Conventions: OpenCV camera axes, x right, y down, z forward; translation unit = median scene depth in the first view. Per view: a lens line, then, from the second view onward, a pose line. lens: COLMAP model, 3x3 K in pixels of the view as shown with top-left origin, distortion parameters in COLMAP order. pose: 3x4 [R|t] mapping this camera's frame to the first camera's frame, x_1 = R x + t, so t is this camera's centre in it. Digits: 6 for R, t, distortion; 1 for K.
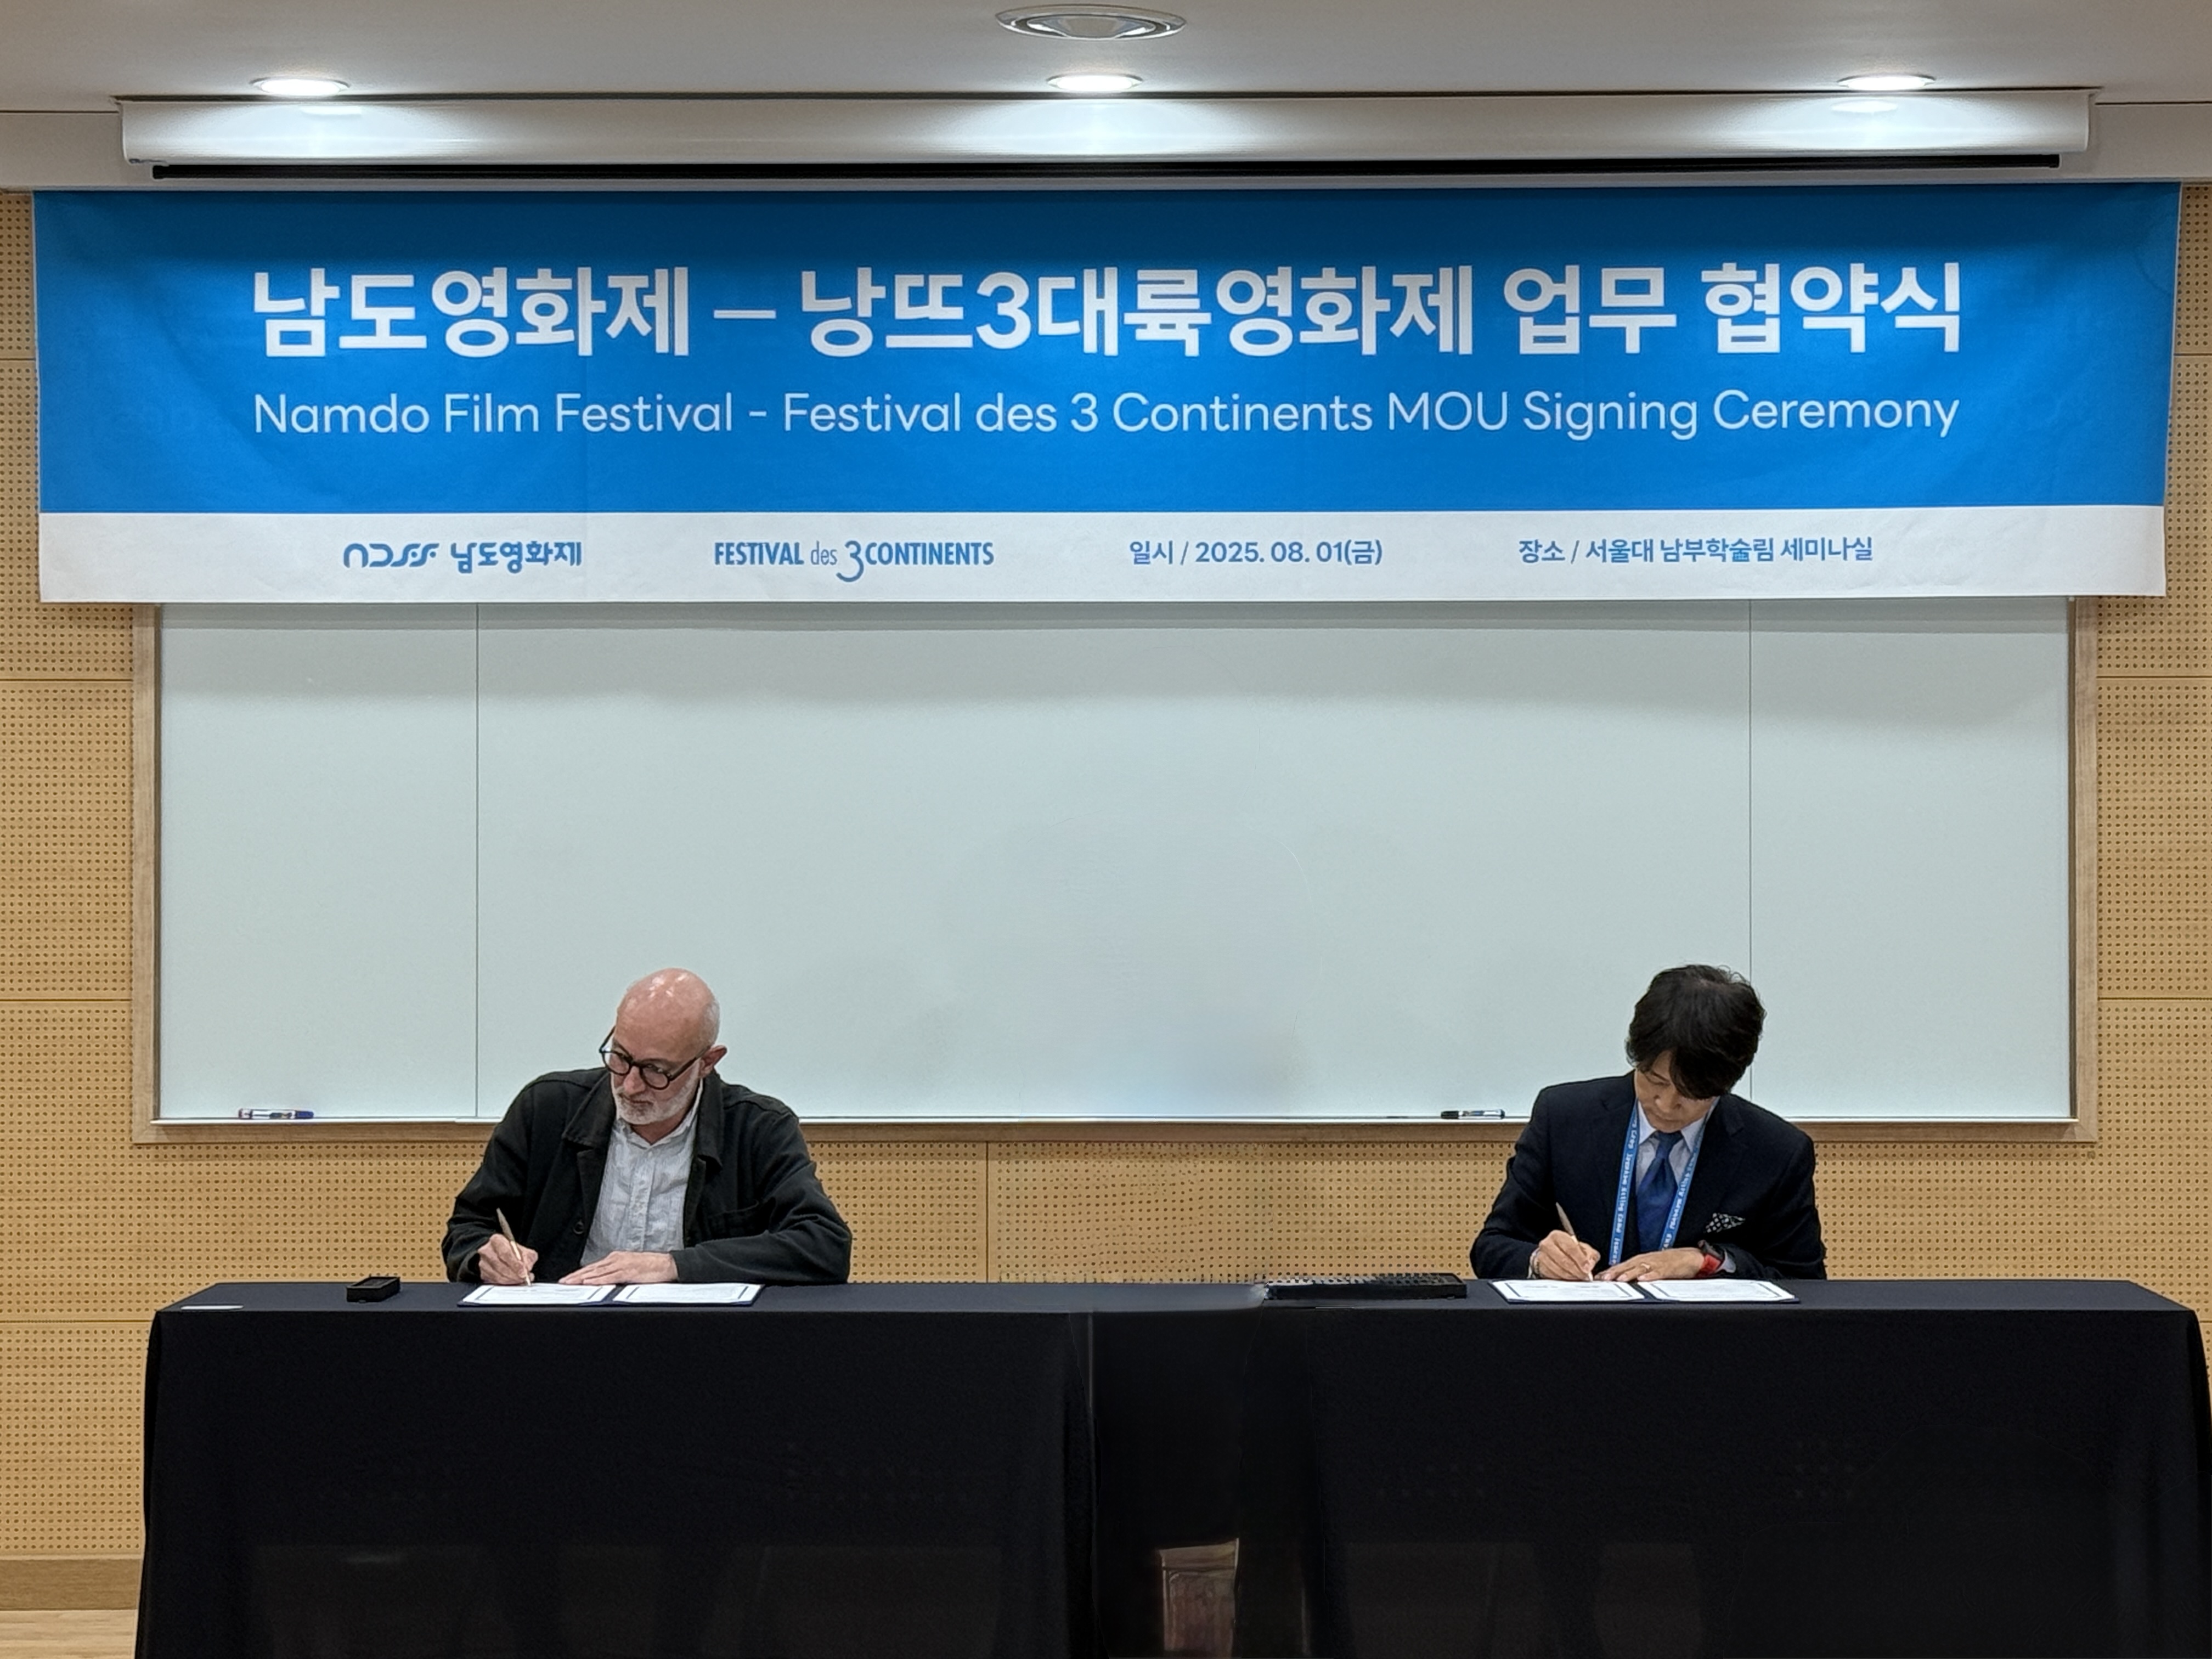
lens RADIAL K [[4929.7, 0, 1104.6], [0, 4929.7, 823.1], [0, 0, 1]] dist [0.031590, 0.000000]
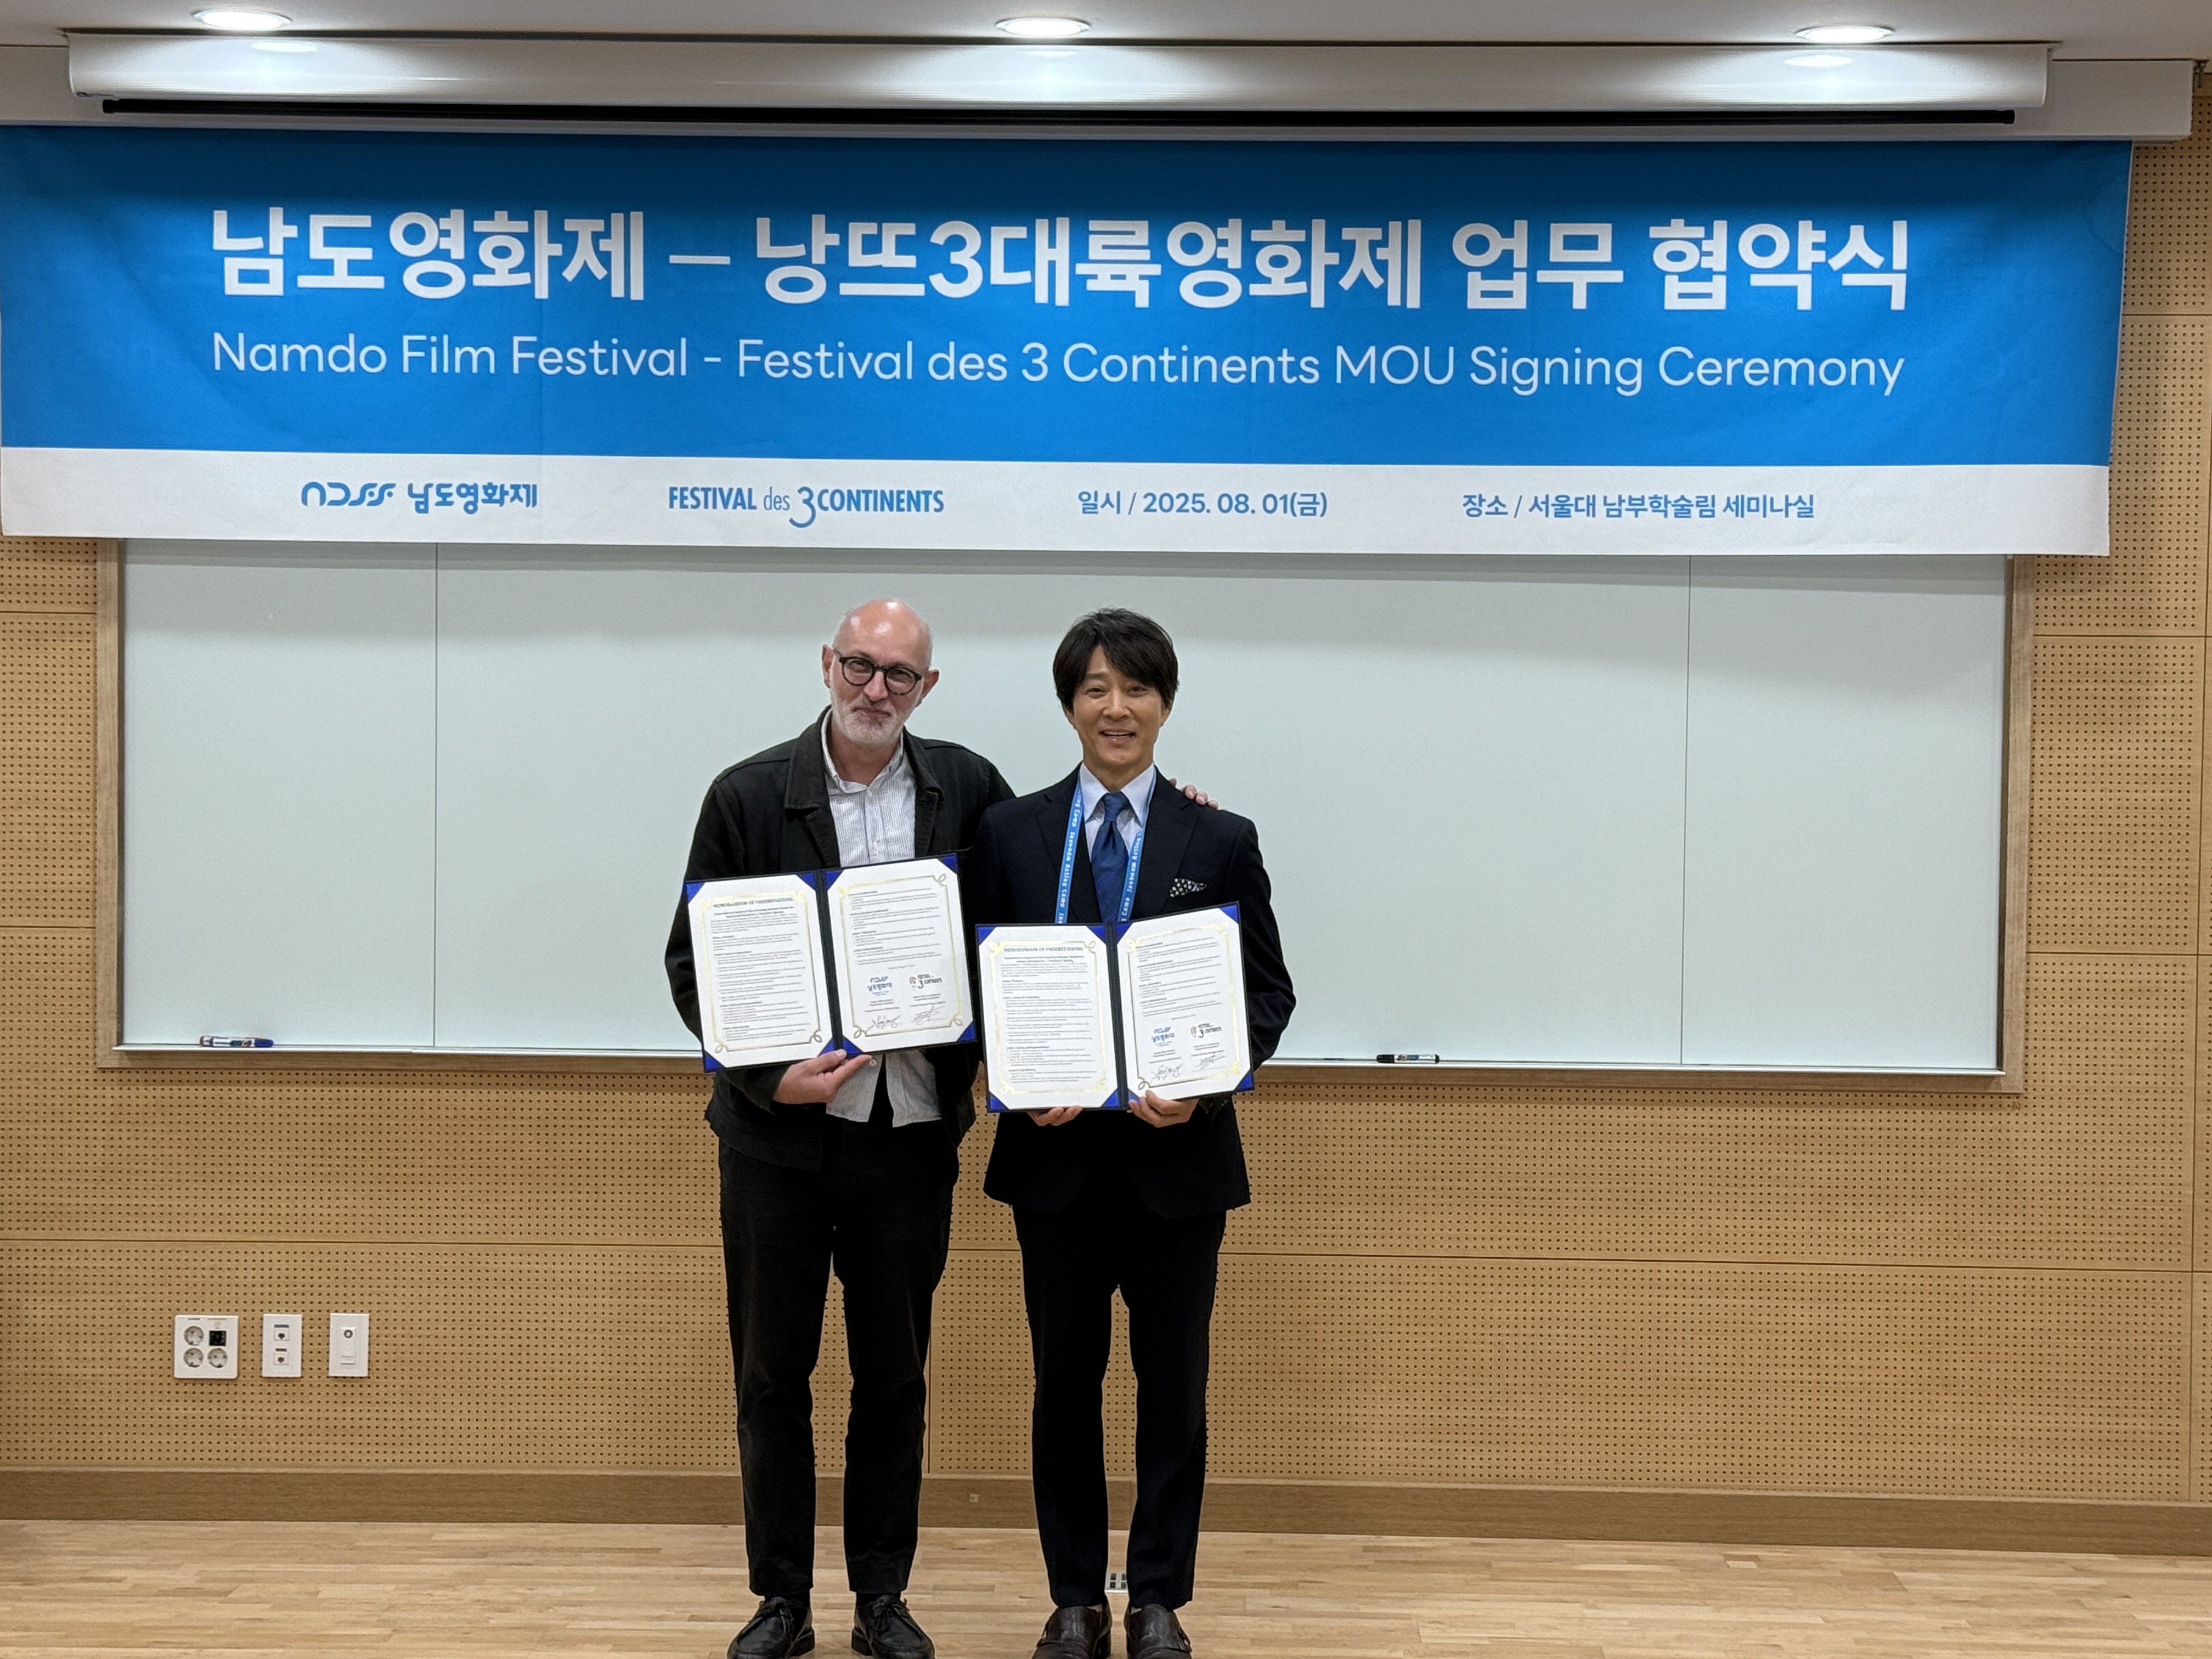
lens RADIAL K [[3747.7, 0, 1106.5], [0, 3747.7, 842.5], [0, 0, 1]] dist [0.090045, 0.000000]
pose [[0.999924, 0.012174, -0.001703, 0.013035], [-0.012087, 0.998950, 0.044198, -0.019057], [0.002240, -0.044175, 0.999021, 0.226187]]
